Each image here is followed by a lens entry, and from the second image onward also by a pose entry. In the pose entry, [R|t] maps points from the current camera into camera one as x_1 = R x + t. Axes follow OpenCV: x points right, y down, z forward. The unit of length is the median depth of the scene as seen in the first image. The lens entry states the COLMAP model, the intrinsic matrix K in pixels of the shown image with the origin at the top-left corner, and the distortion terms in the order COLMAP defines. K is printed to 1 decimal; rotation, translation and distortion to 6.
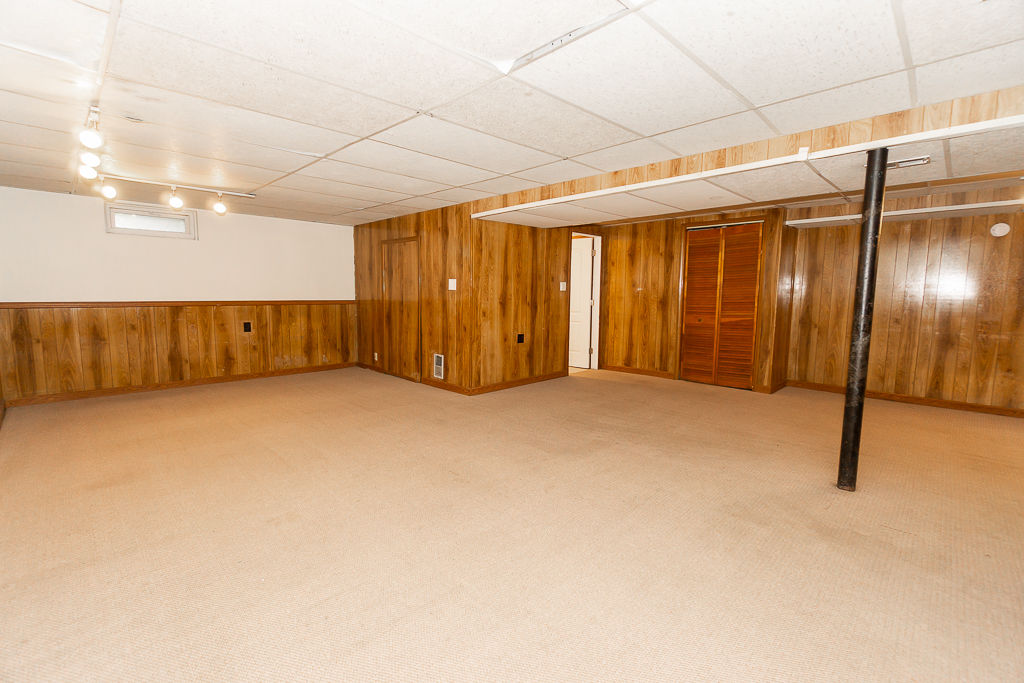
lens RADIAL K [[444.2, 0, 509.9], [0, 444.2, 337.0], [0, 0, 1]] dist [-0.004424, 0.001300]
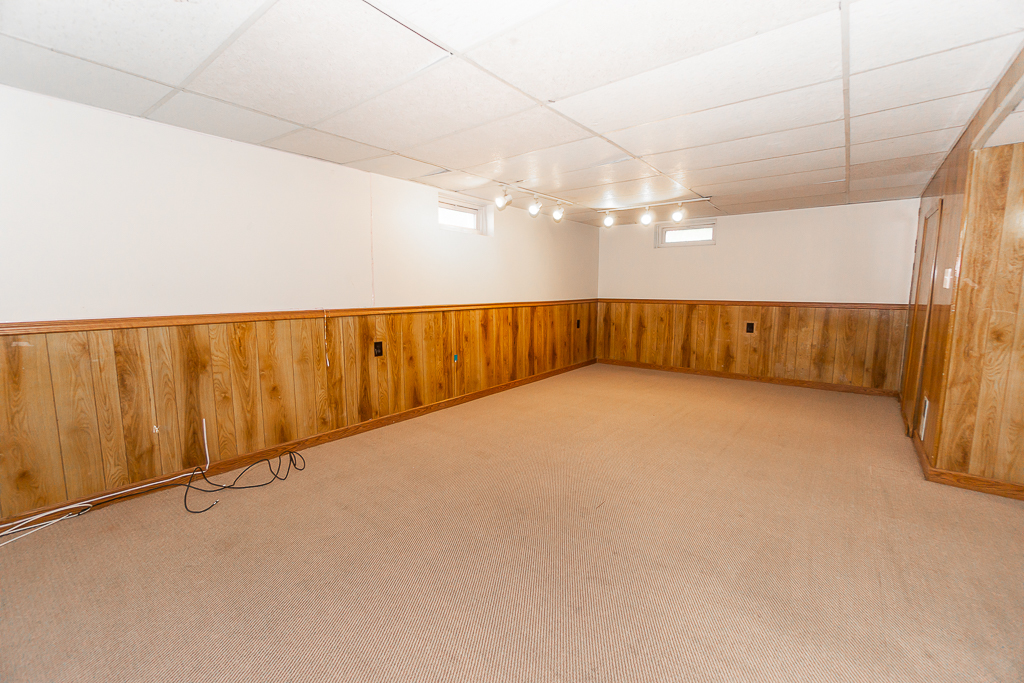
lens RADIAL K [[444.2, 0, 508.6], [0, 444.2, 342.7], [0, 0, 1]] dist [-0.004424, 0.001300]
pose [[0.113857, 0.111731, -0.987194, 0.343597], [-0.101790, 0.989739, 0.100279, -0.035492], [0.988269, 0.089069, 0.124062, 0.368620]]
